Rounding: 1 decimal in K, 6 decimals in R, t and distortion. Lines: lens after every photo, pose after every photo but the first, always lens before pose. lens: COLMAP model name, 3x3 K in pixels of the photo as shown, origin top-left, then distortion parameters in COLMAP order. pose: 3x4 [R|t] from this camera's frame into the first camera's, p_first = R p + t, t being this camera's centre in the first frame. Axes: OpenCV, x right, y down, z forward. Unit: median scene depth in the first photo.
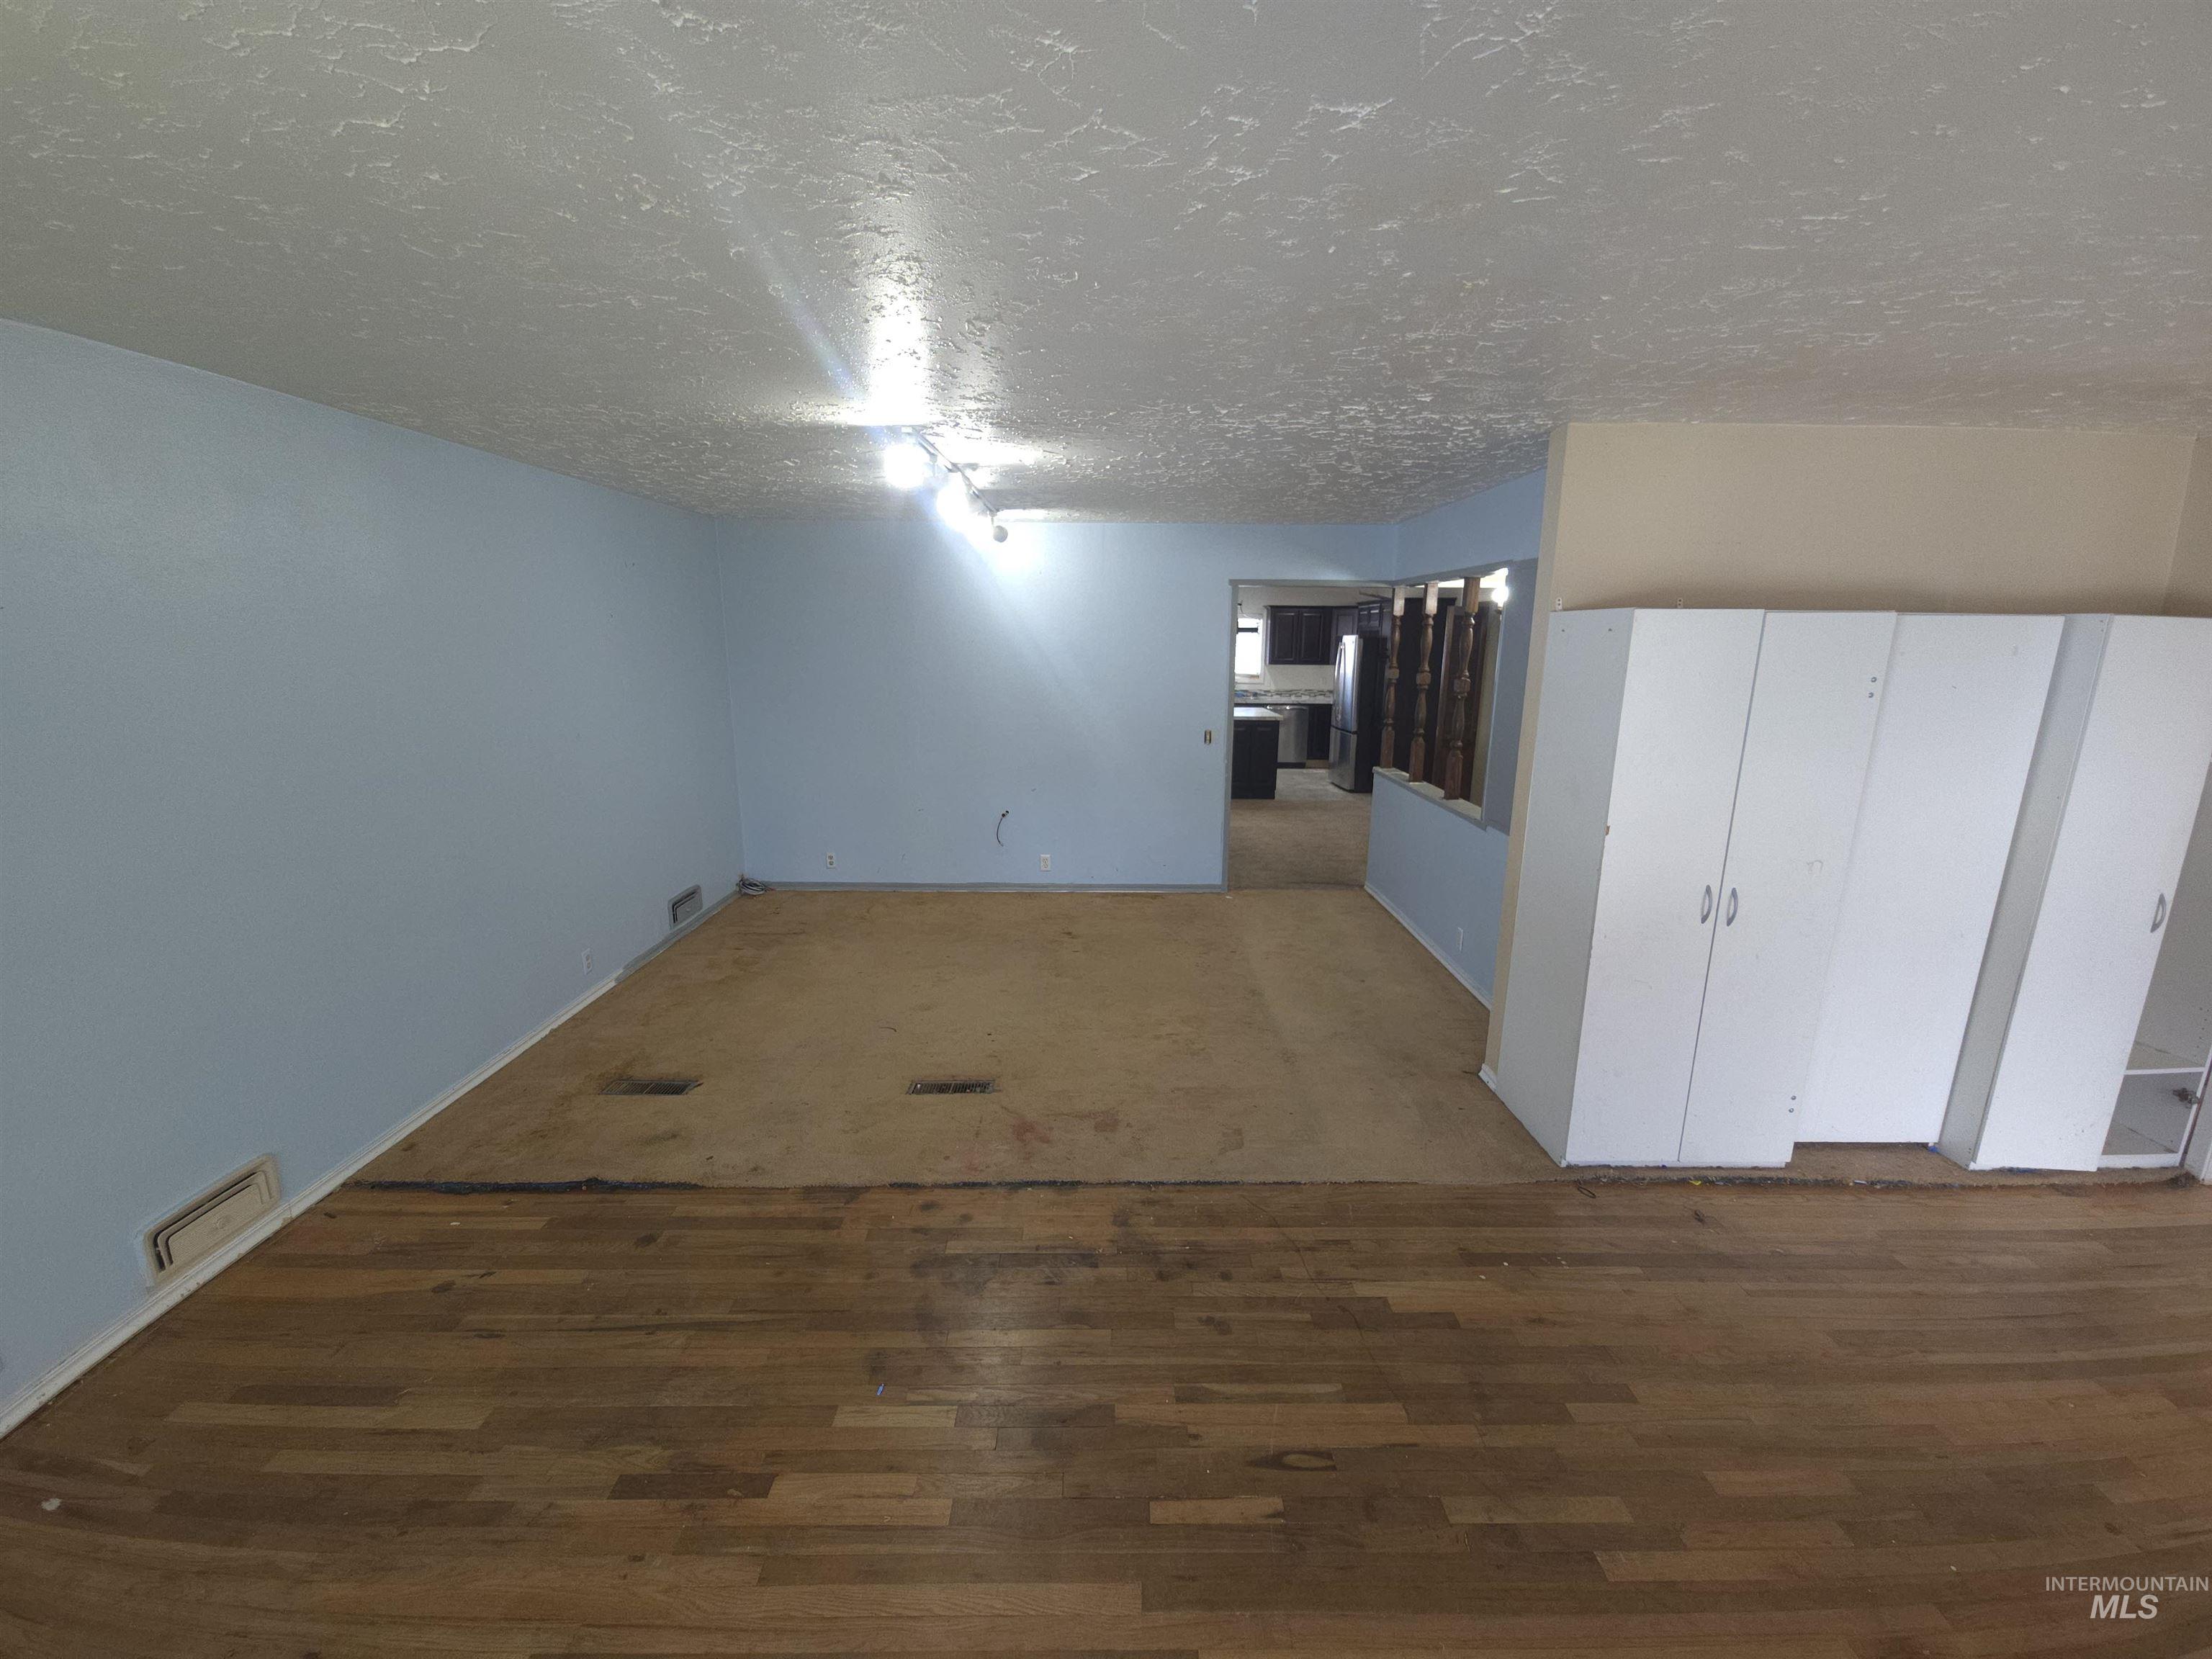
lens RADIAL K [[901.5, 0, 1115.3], [0, 901.5, 841.9], [0, 0, 1]] dist [0.001981, -0.001102]
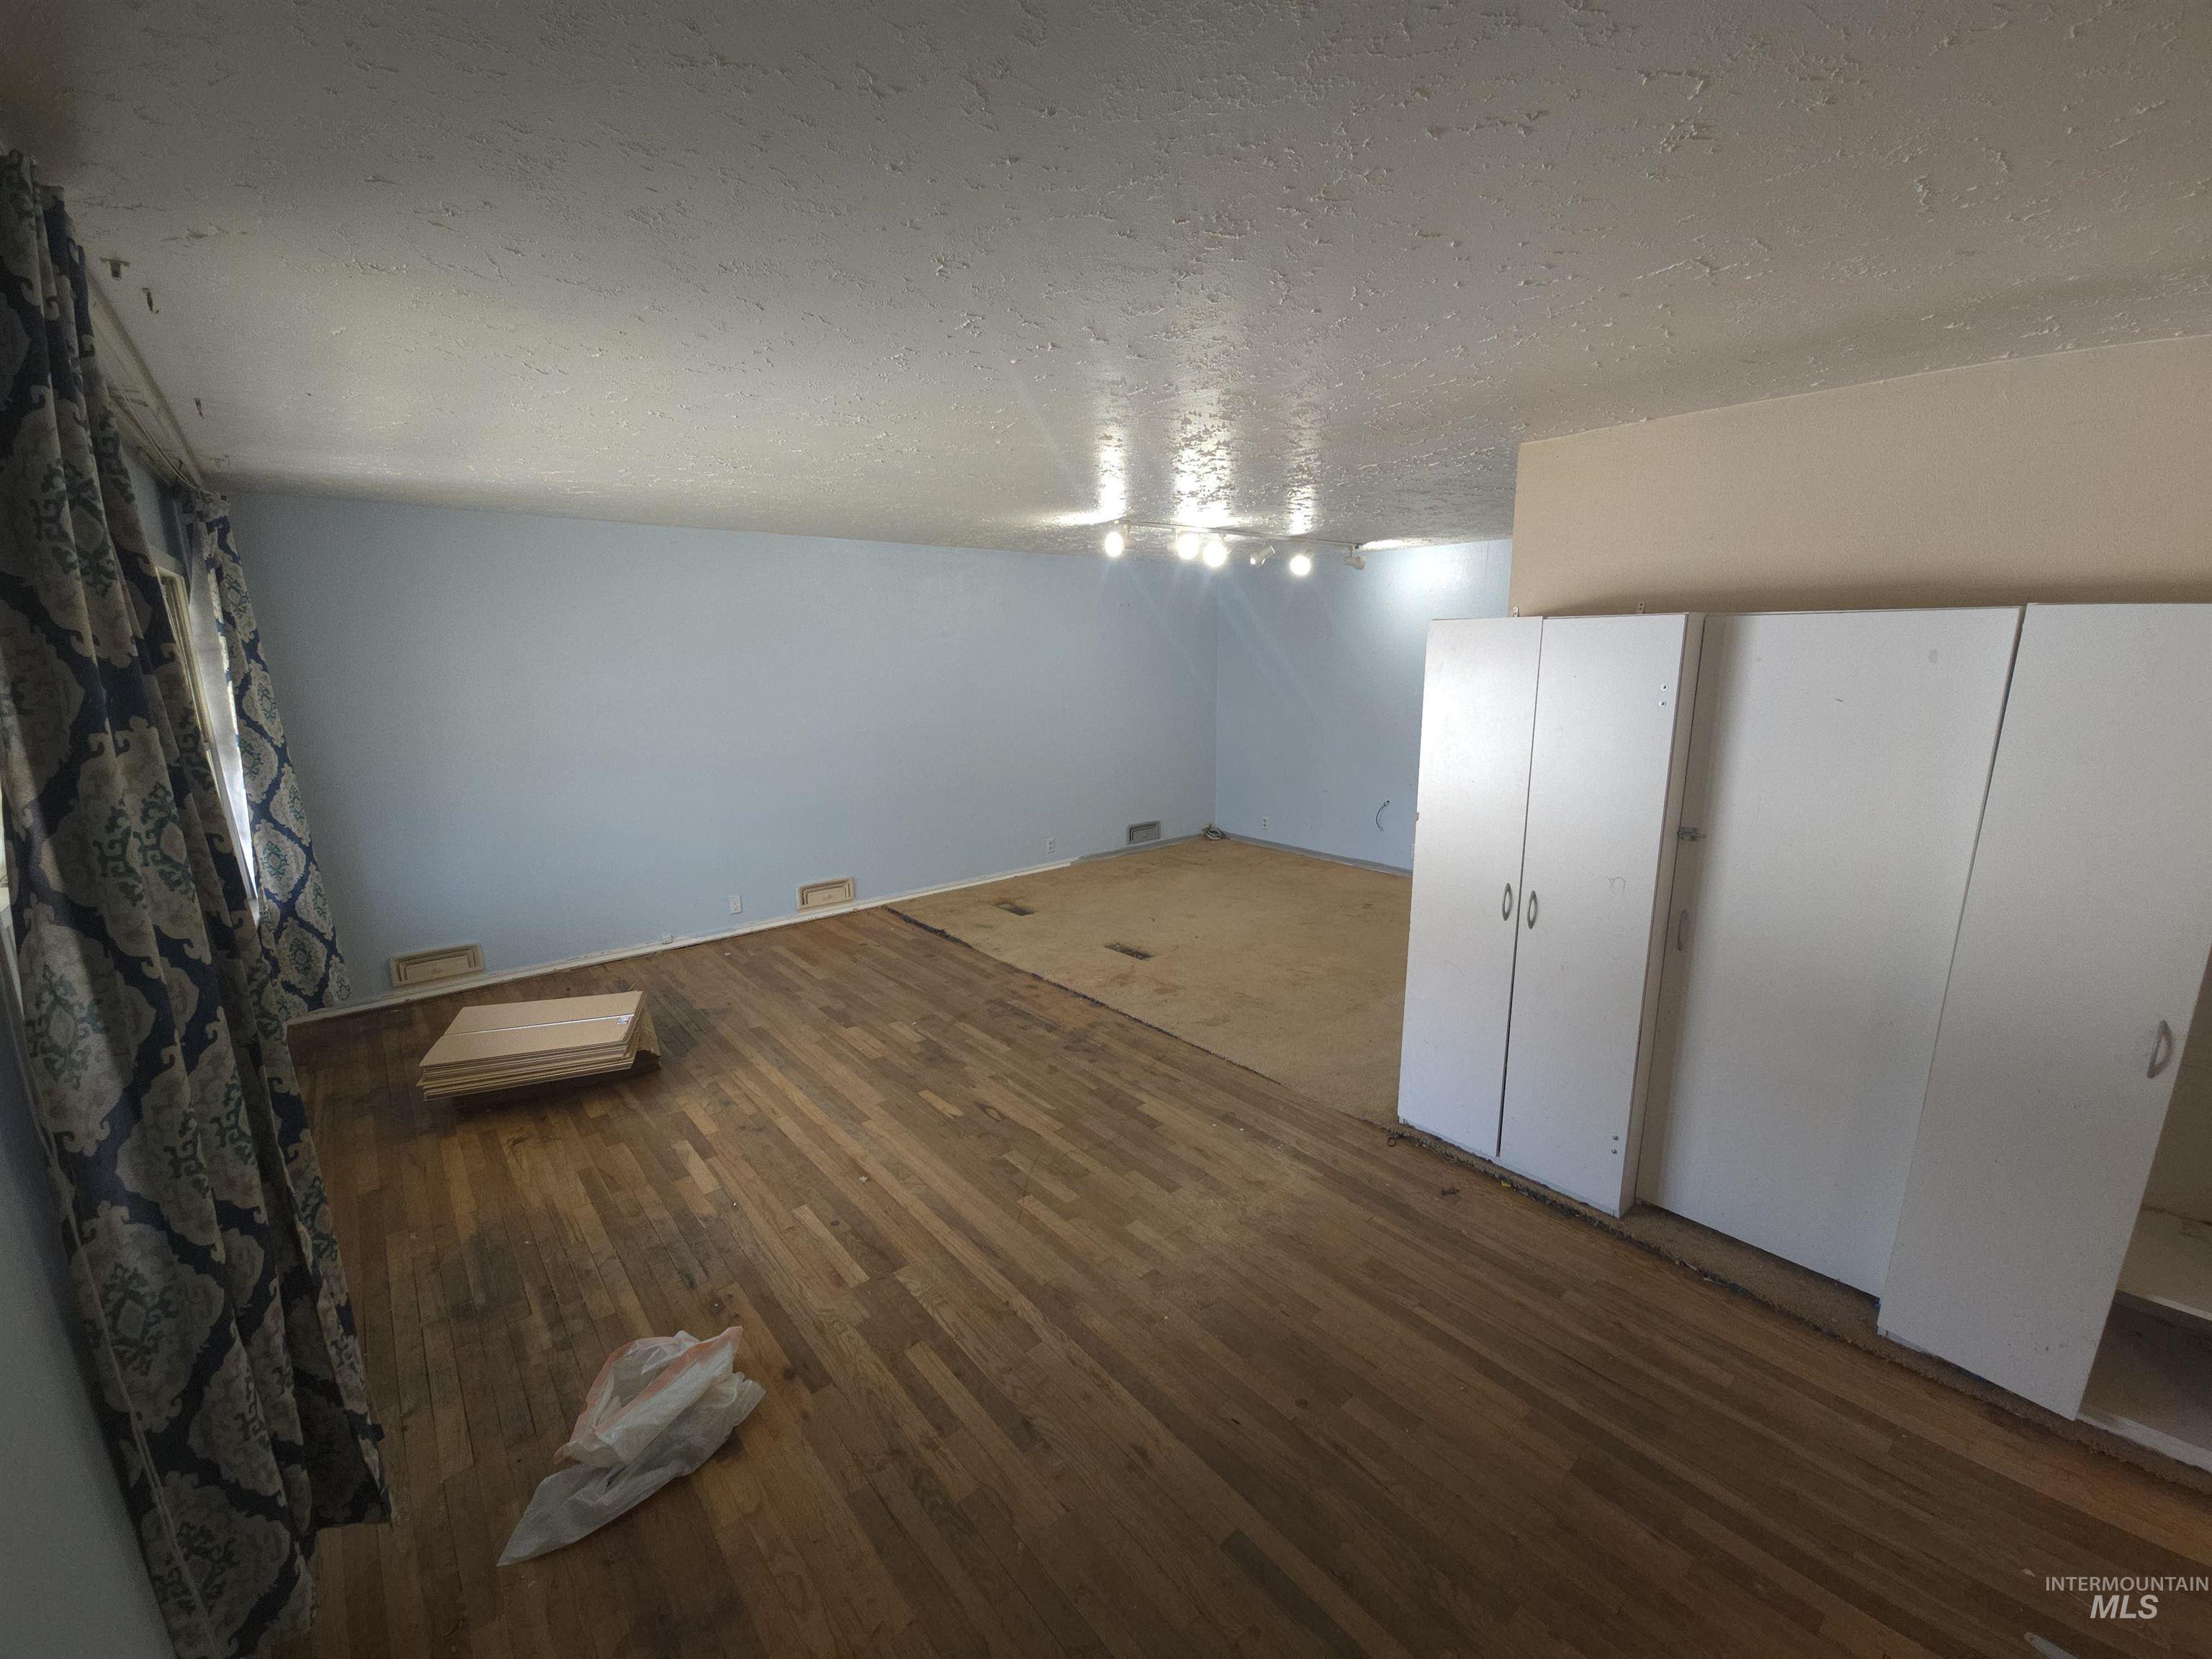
lens RADIAL K [[901.5, 0, 1102.6], [0, 901.5, 839.3], [0, 0, 1]] dist [0.001981, -0.001102]
pose [[0.639863, 0.148517, -0.754001, 1.125621], [-0.159562, 0.985441, 0.058697, 0.011669], [0.751741, 0.082752, 0.654246, -0.030151]]
